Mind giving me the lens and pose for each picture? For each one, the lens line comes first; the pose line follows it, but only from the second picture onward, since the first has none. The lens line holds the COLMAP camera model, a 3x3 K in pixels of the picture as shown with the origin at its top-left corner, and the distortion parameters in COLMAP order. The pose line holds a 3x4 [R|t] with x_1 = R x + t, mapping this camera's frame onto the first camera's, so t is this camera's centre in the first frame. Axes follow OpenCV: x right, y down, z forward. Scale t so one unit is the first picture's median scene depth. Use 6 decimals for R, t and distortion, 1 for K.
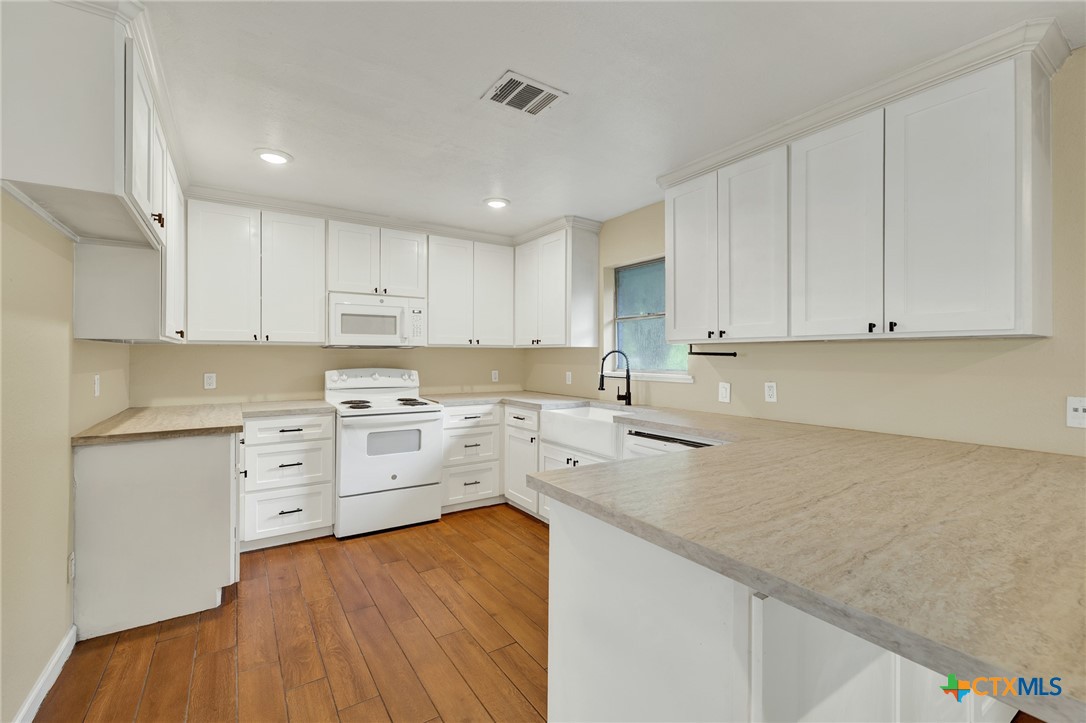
lens RADIAL K [[471.8, 0, 537.7], [0, 471.8, 355.8], [0, 0, 1]] dist [0.001654, -0.000135]
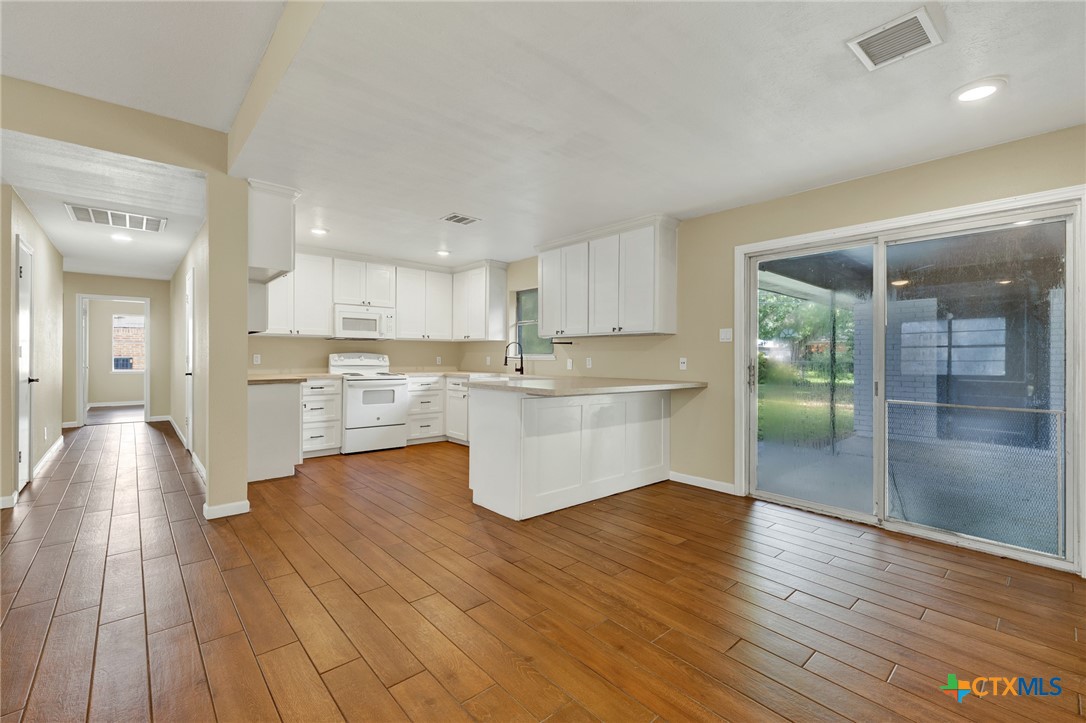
lens RADIAL K [[471.8, 0, 534.7], [0, 471.8, 358.6], [0, 0, 1]] dist [0.001654, -0.000135]
pose [[0.990849, 0.003769, 0.134924, 0.010109], [-0.004257, 0.999985, 0.003331, 0.042193], [-0.134909, -0.003875, 0.990850, -0.682619]]
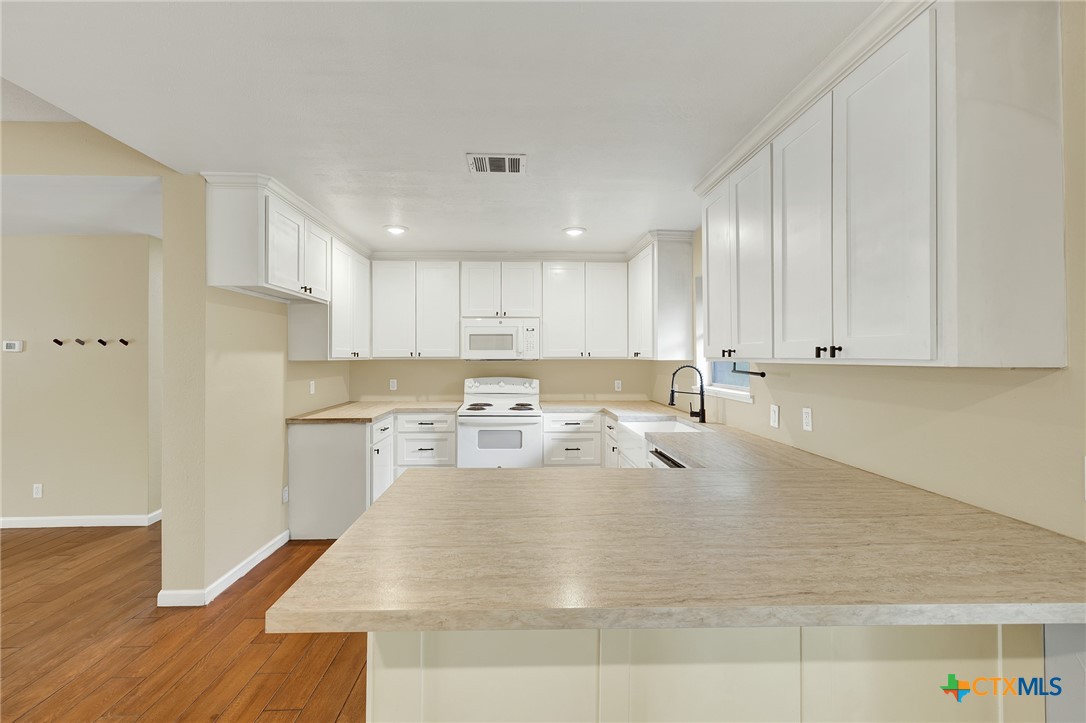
lens RADIAL K [[471.8, 0, 527.9], [0, 471.8, 354.7], [0, 0, 1]] dist [0.001654, -0.000135]
pose [[0.853019, -0.004428, -0.521861, 0.393416], [0.002118, 0.999985, -0.005023, -0.028843], [0.521875, 0.003179, 0.853016, 0.000443]]
